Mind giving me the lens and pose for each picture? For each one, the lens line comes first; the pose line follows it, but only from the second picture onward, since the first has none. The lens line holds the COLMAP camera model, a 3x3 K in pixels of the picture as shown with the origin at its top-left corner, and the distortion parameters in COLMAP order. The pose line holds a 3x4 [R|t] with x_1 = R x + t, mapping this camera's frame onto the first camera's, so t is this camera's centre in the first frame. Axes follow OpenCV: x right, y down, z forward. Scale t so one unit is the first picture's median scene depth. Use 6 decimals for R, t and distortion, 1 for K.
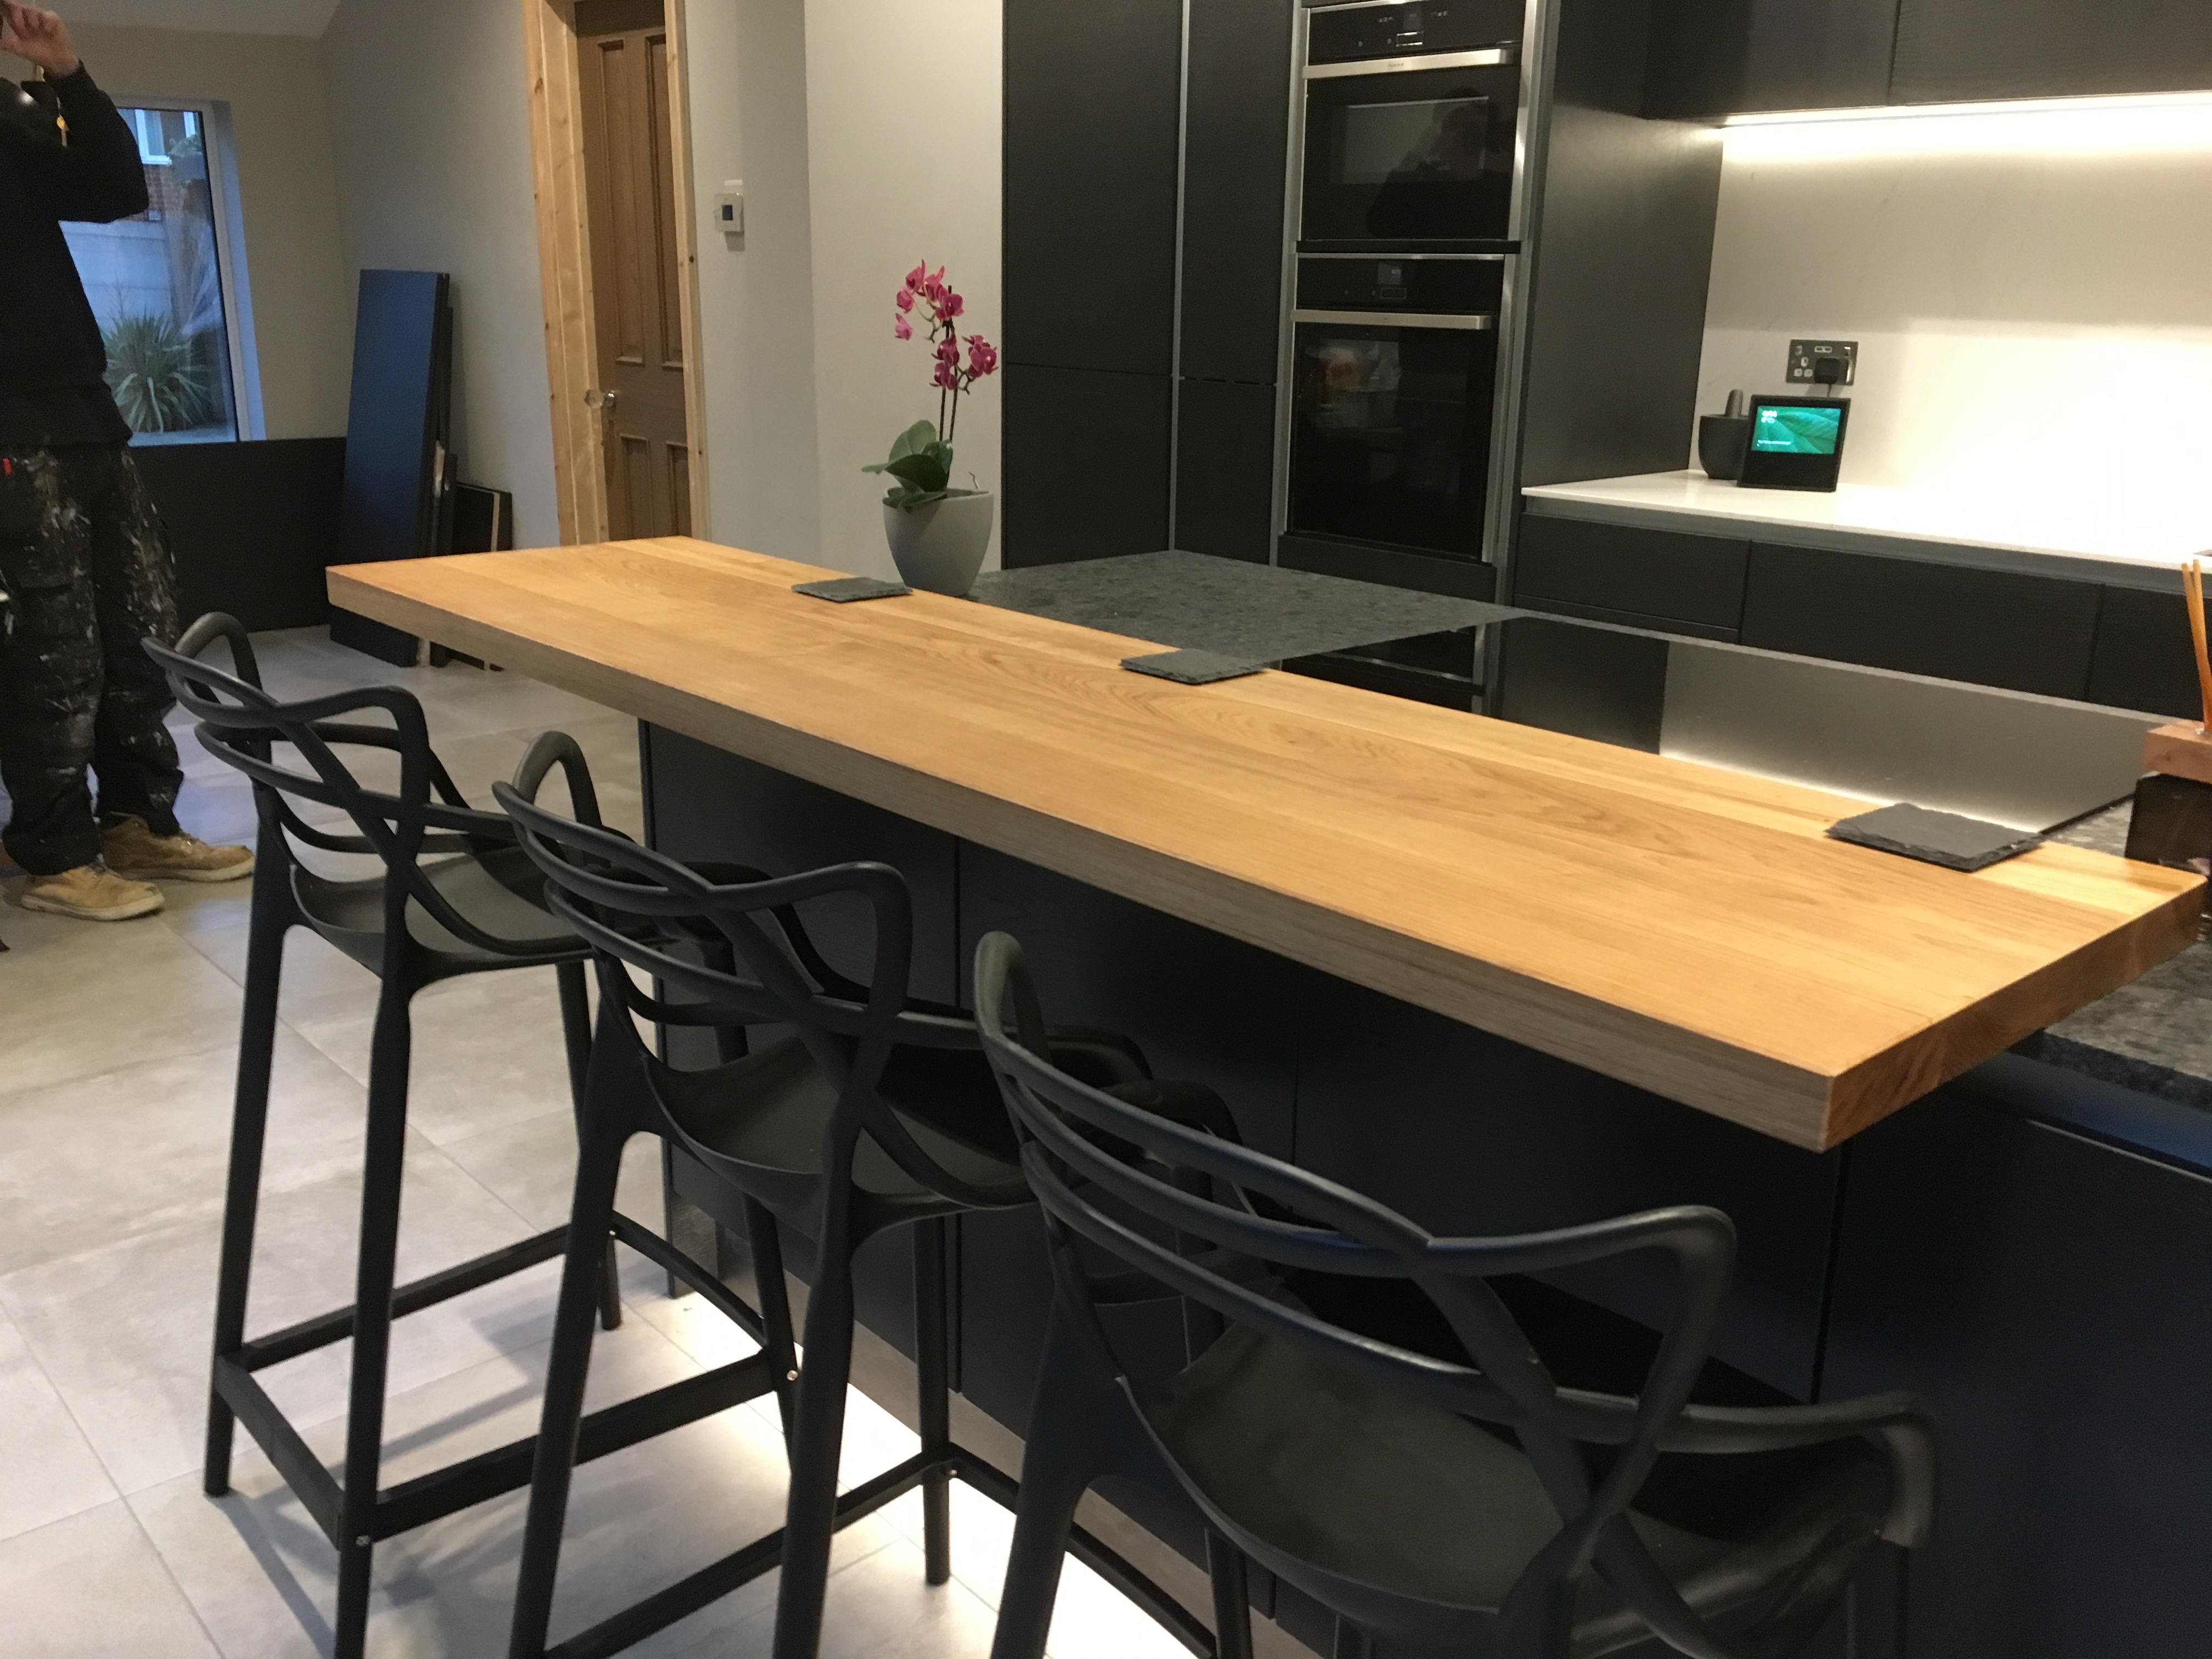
lens RADIAL K [[1880.0, 0, 1106.0], [0, 1880.0, 829.5], [0, 0, 1]] dist [0.059422, -0.062940]
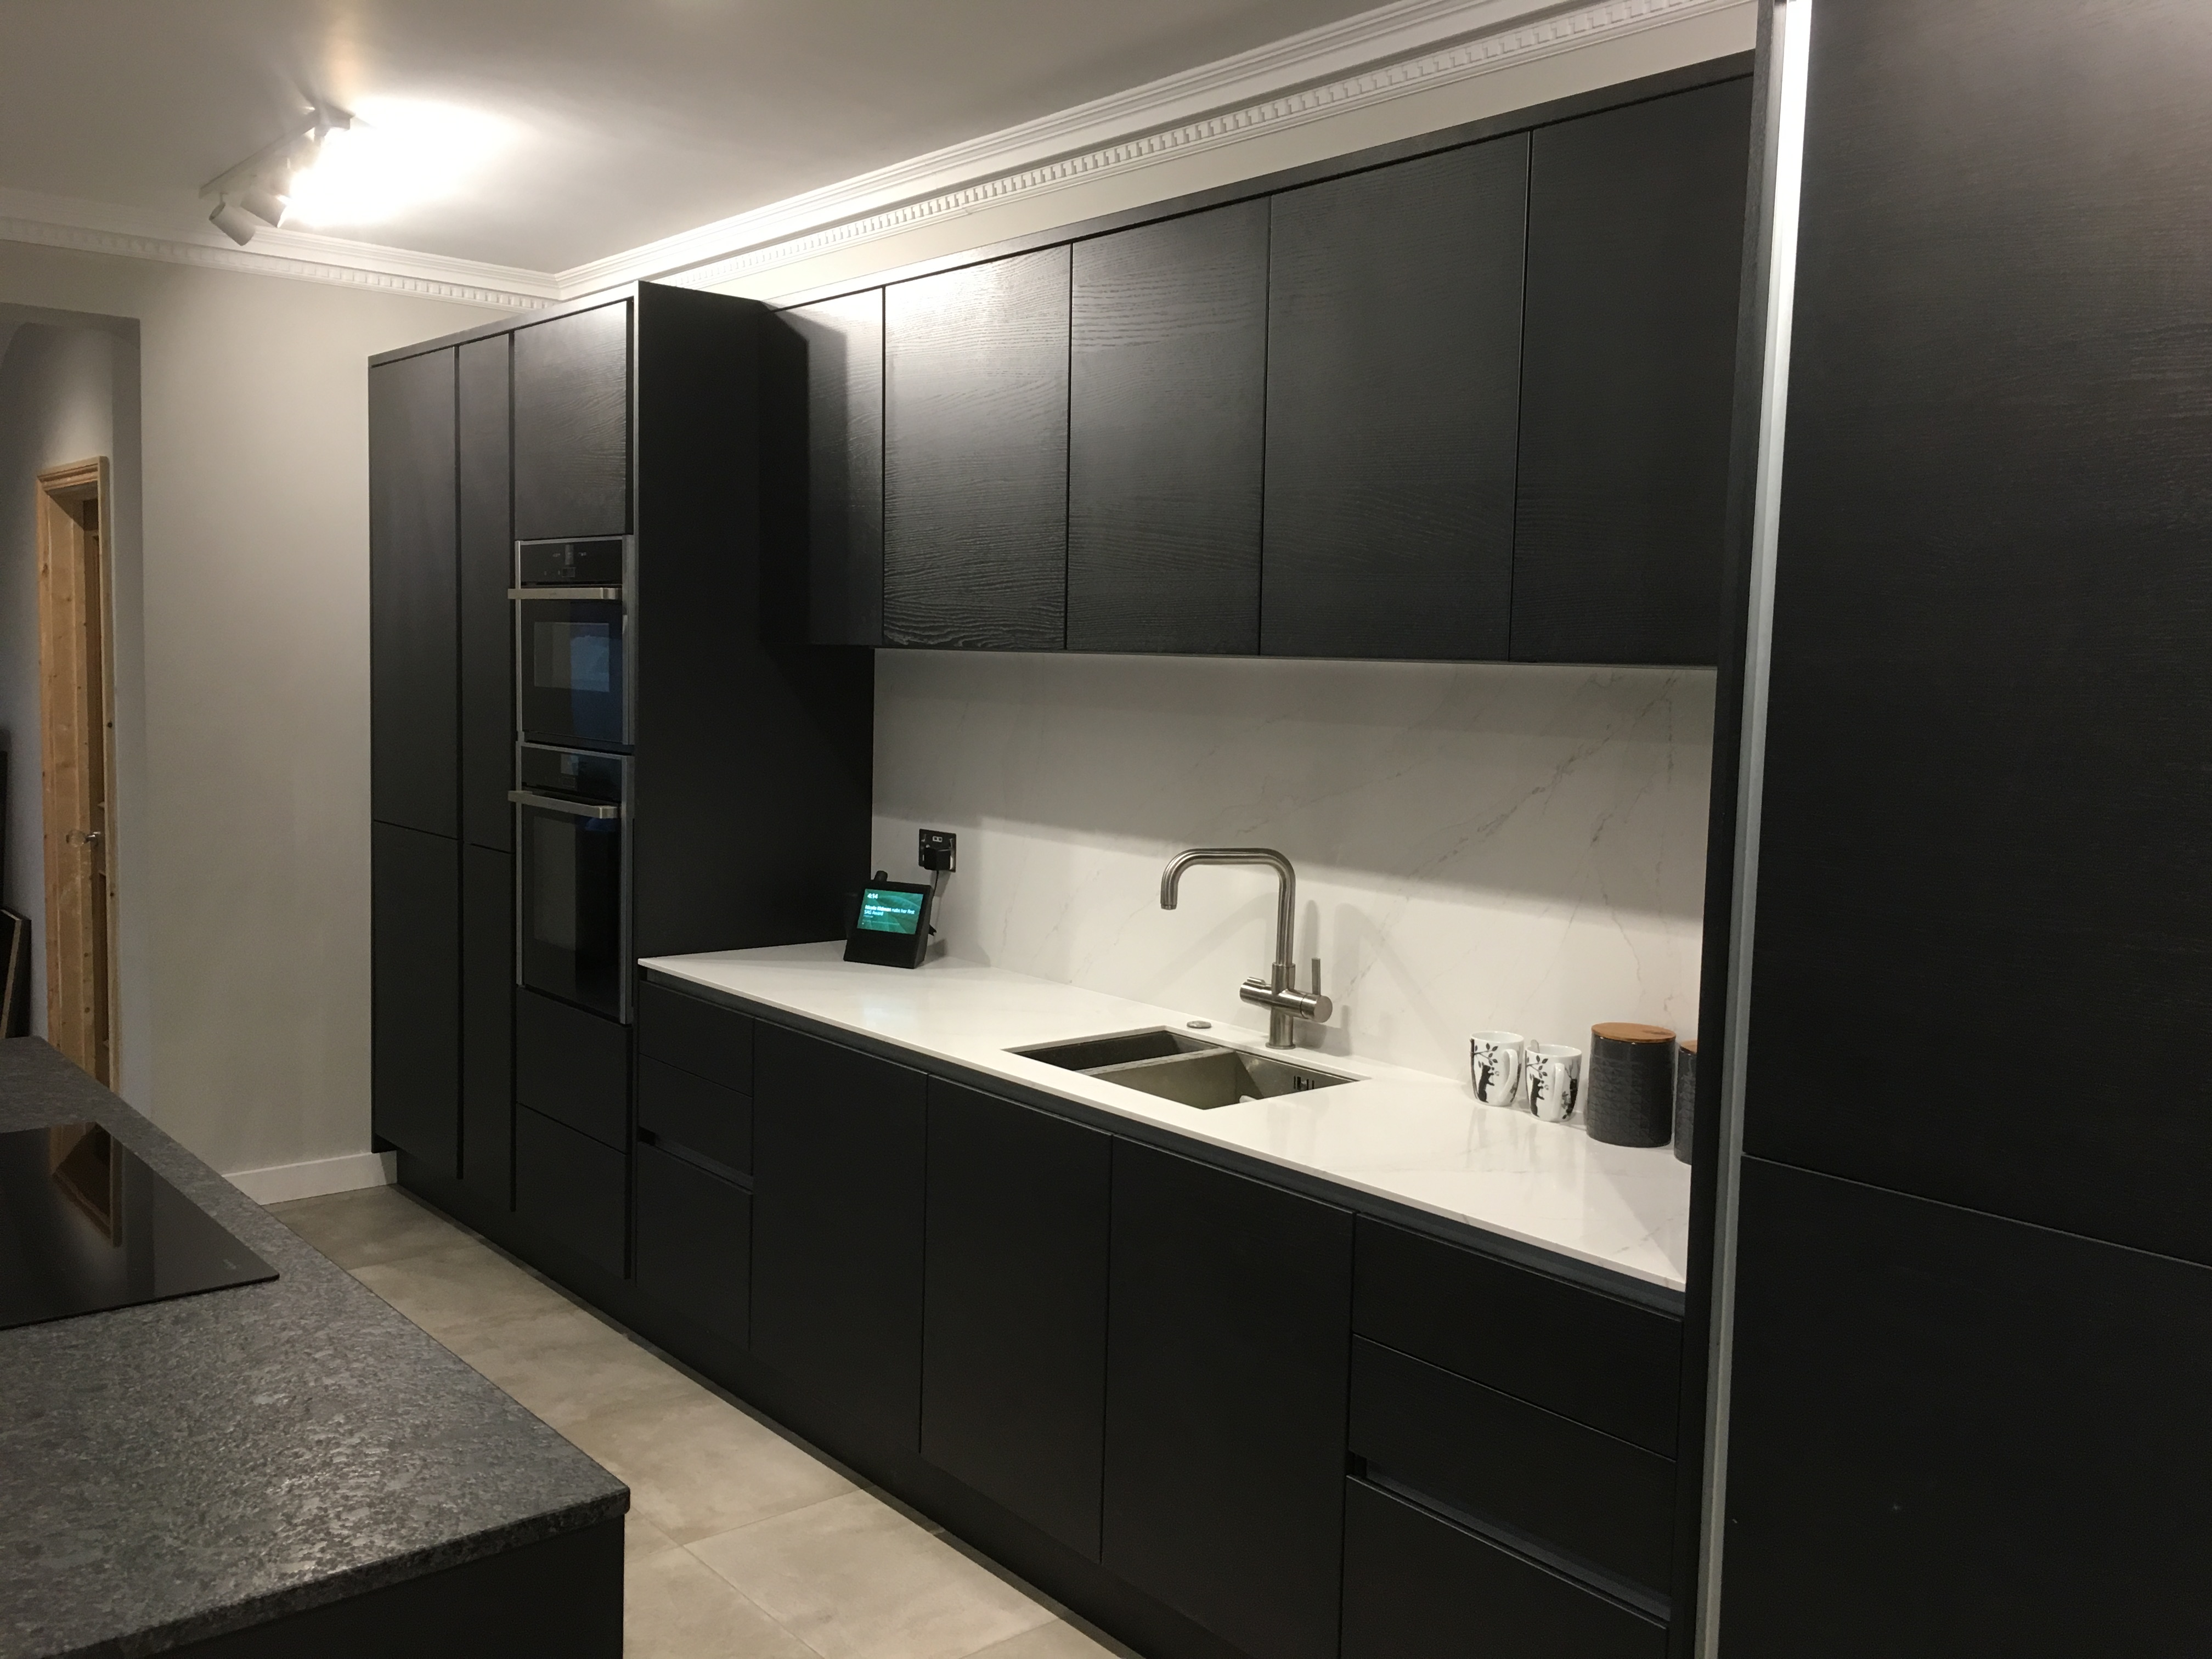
lens RADIAL K [[1877.1, 0, 1107.7], [0, 1877.1, 820.6], [0, 0, 1]] dist [0.082691, -0.125132]
pose [[0.999611, 0.012671, -0.024845, 0.903870], [-0.017405, 0.979485, -0.200762, -0.076067], [0.021792, 0.201116, 0.979325, -0.153943]]
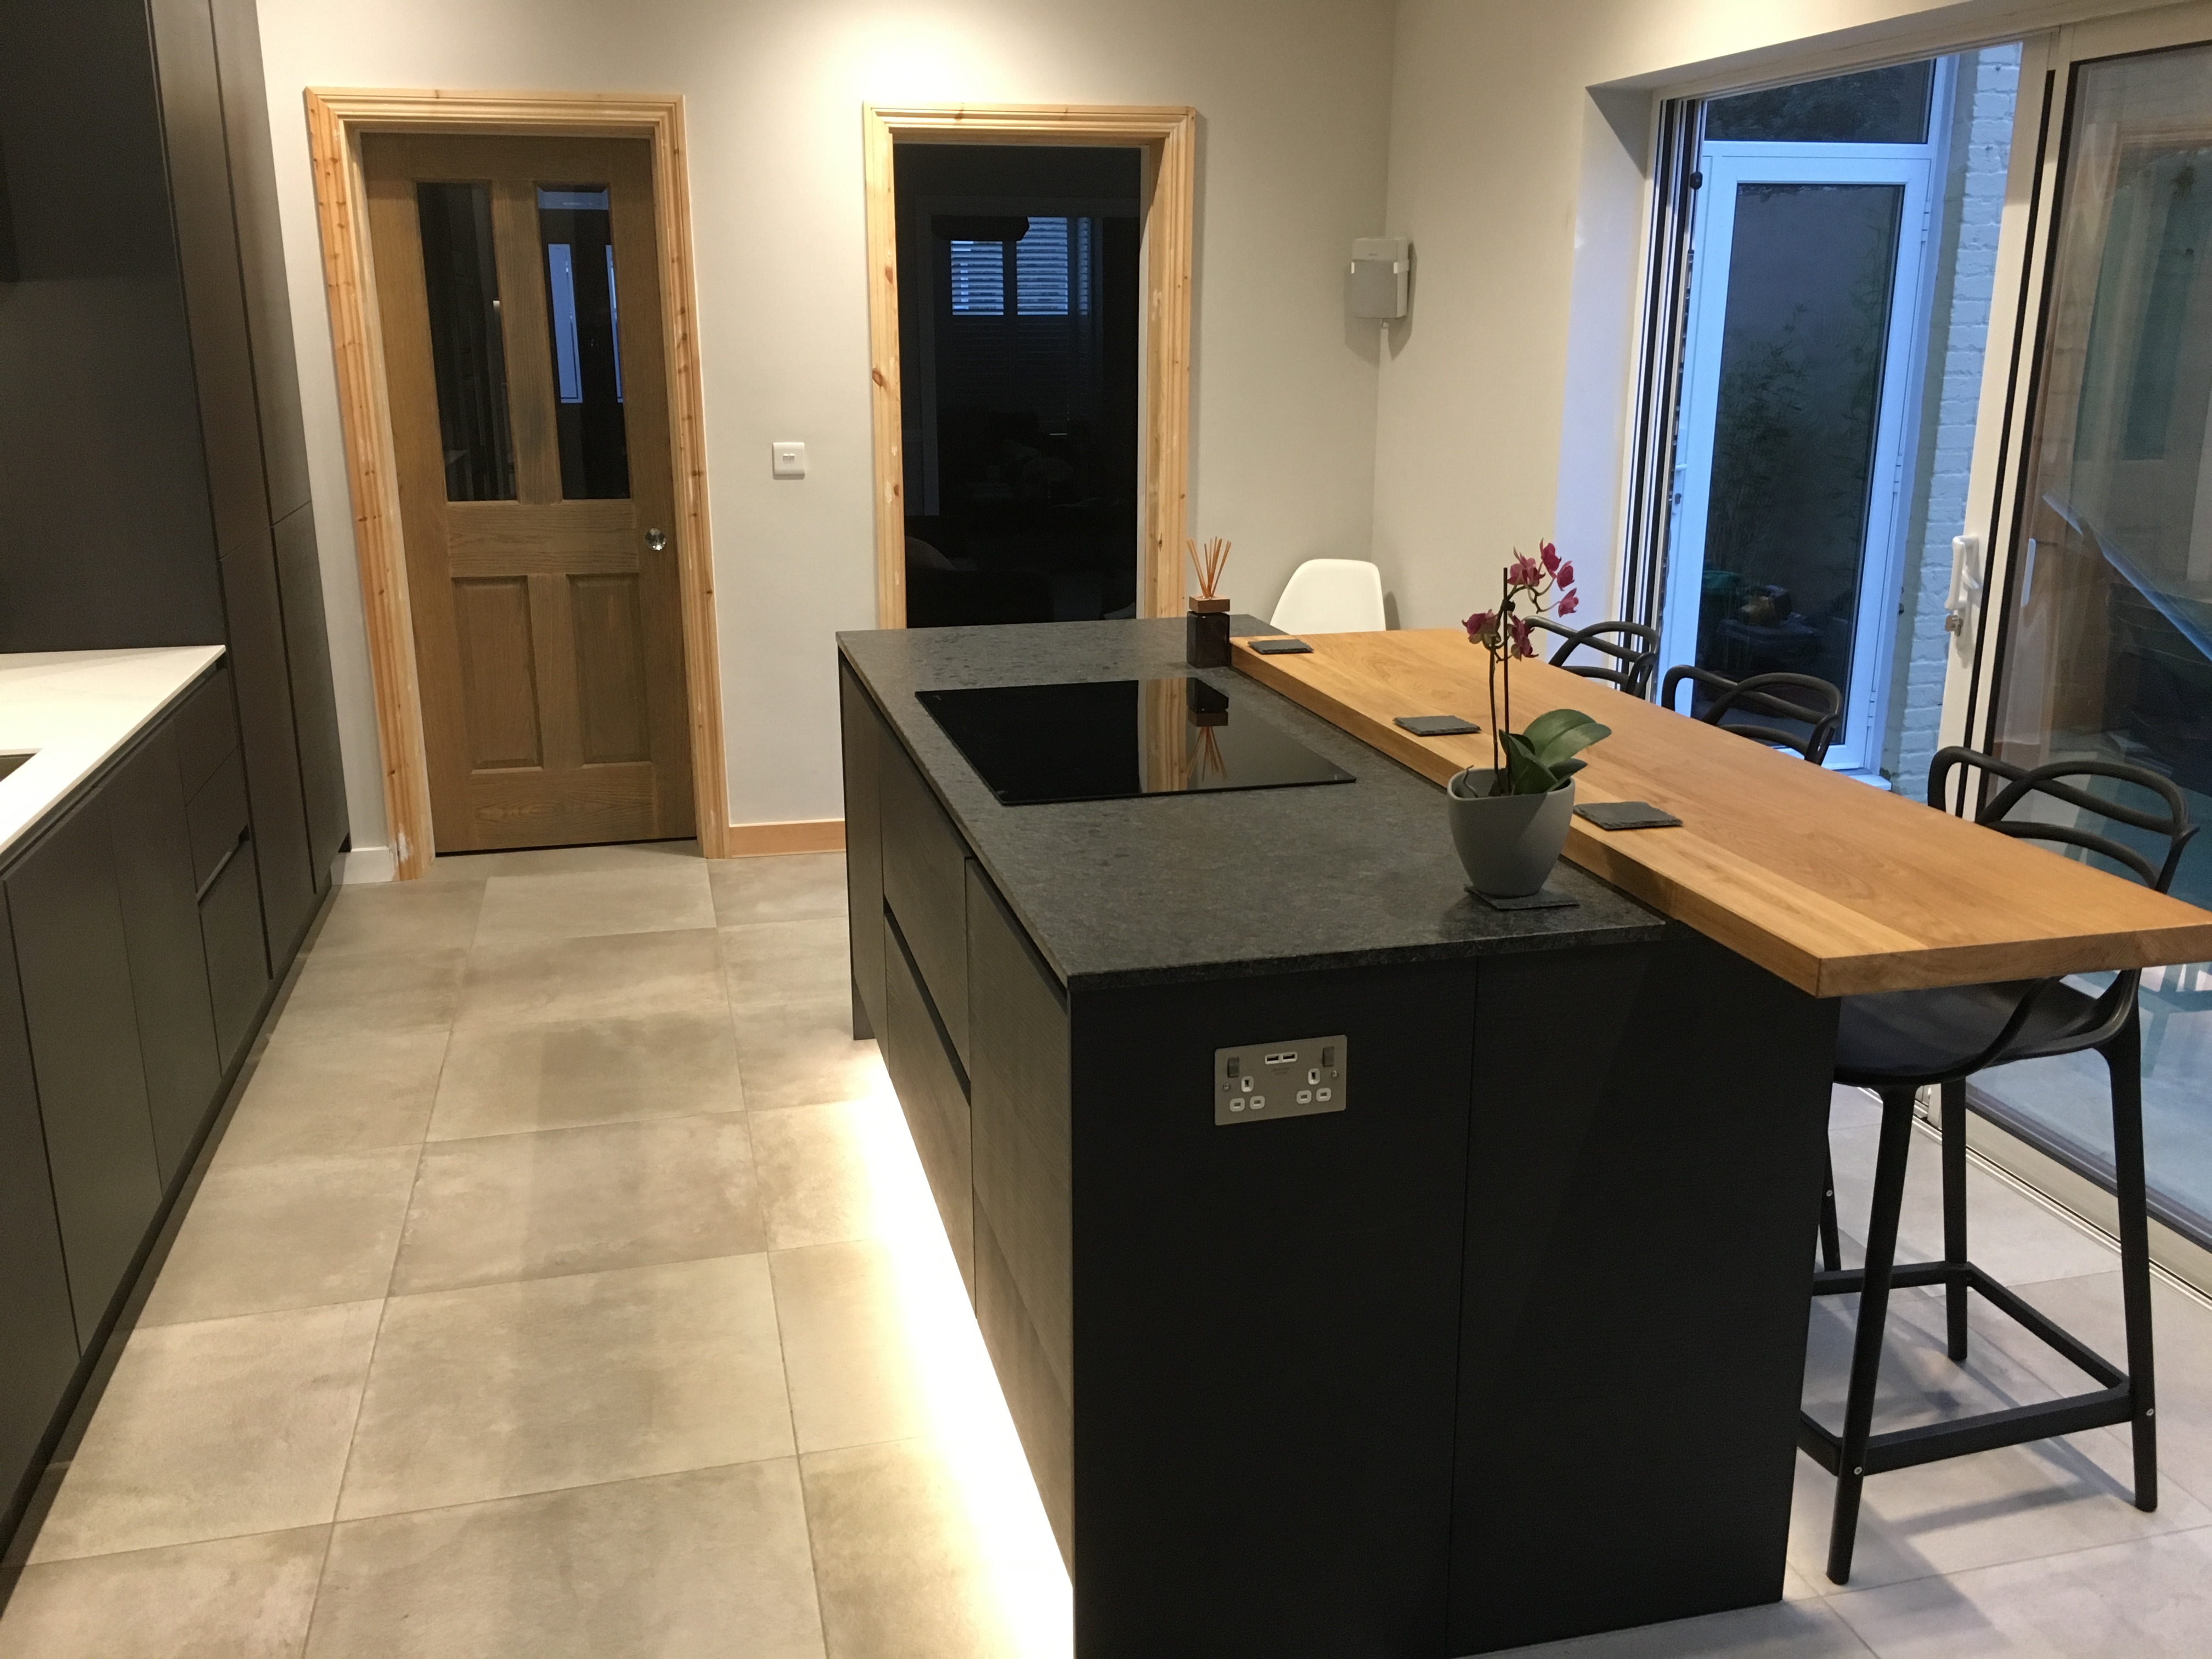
lens RADIAL K [[1877.1, 0, 1107.7], [0, 1877.1, 820.6], [0, 0, 1]] dist [0.082691, -0.125132]
pose [[-0.884906, -0.136780, 0.445233, -0.347789], [0.121527, 0.854995, 0.504198, -0.695209], [-0.449636, 0.500276, -0.739968, 1.898279]]
